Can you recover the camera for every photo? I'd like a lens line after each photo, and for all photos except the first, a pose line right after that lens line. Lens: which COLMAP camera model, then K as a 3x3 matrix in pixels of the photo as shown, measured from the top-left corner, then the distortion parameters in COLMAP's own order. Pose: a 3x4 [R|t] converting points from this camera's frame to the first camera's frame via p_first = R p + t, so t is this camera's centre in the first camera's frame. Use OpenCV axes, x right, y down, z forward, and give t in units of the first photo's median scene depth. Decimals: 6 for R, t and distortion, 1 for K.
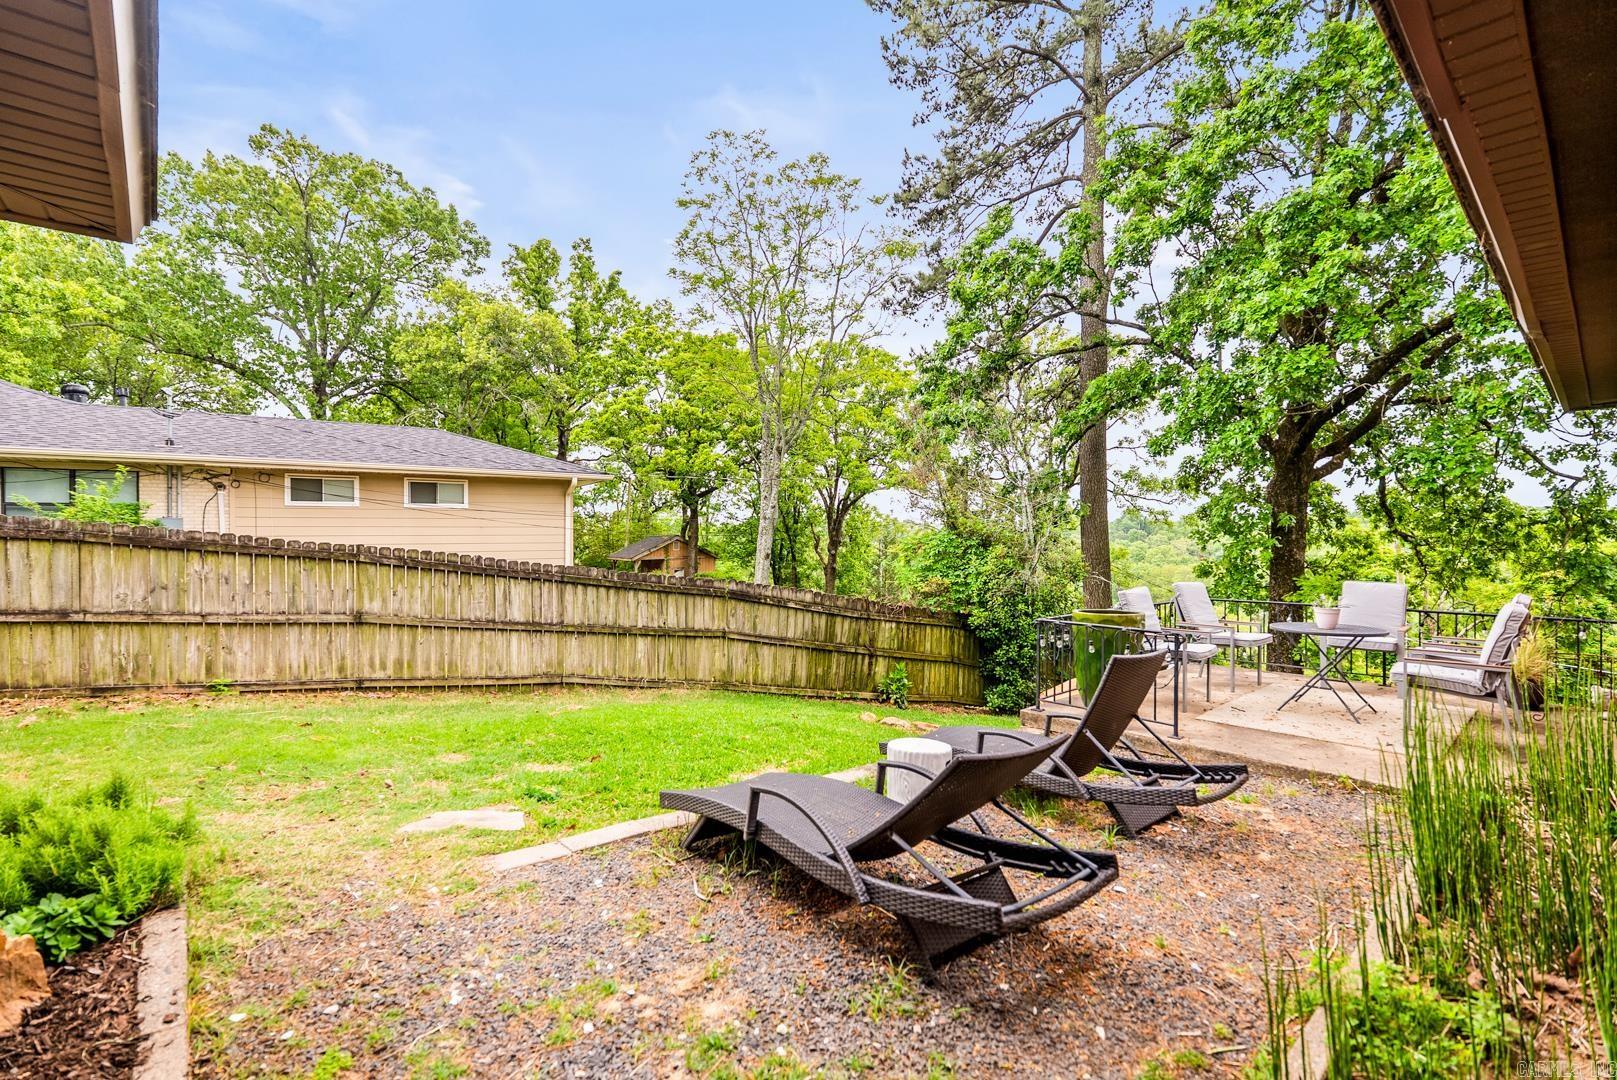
lens RADIAL K [[727.4, 0, 812.7], [0, 727.4, 535.2], [0, 0, 1]] dist [-0.001158, 0.000224]
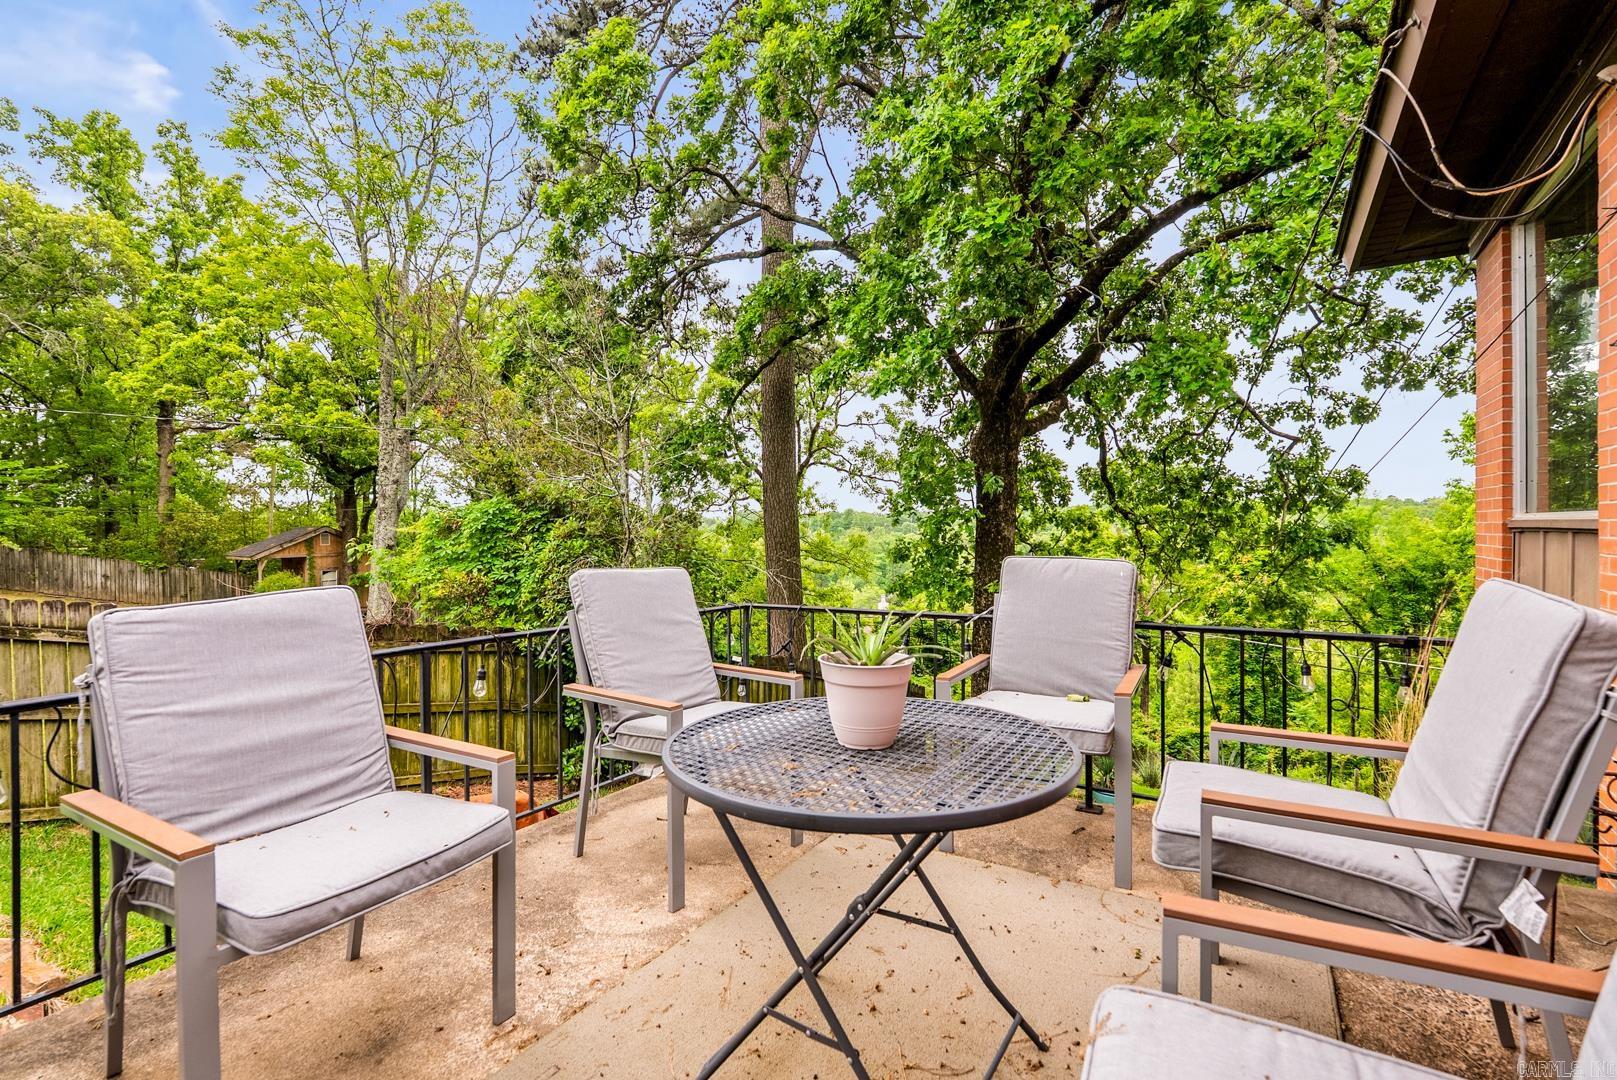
lens RADIAL K [[727.4, 0, 809.3], [0, 727.4, 542.3], [0, 0, 1]] dist [-0.001158, 0.000224]
pose [[0.962710, -0.013421, 0.270201, 0.246852], [0.009279, 0.999819, 0.016602, 0.023042], [-0.270375, -0.013475, 0.962661, 0.303775]]
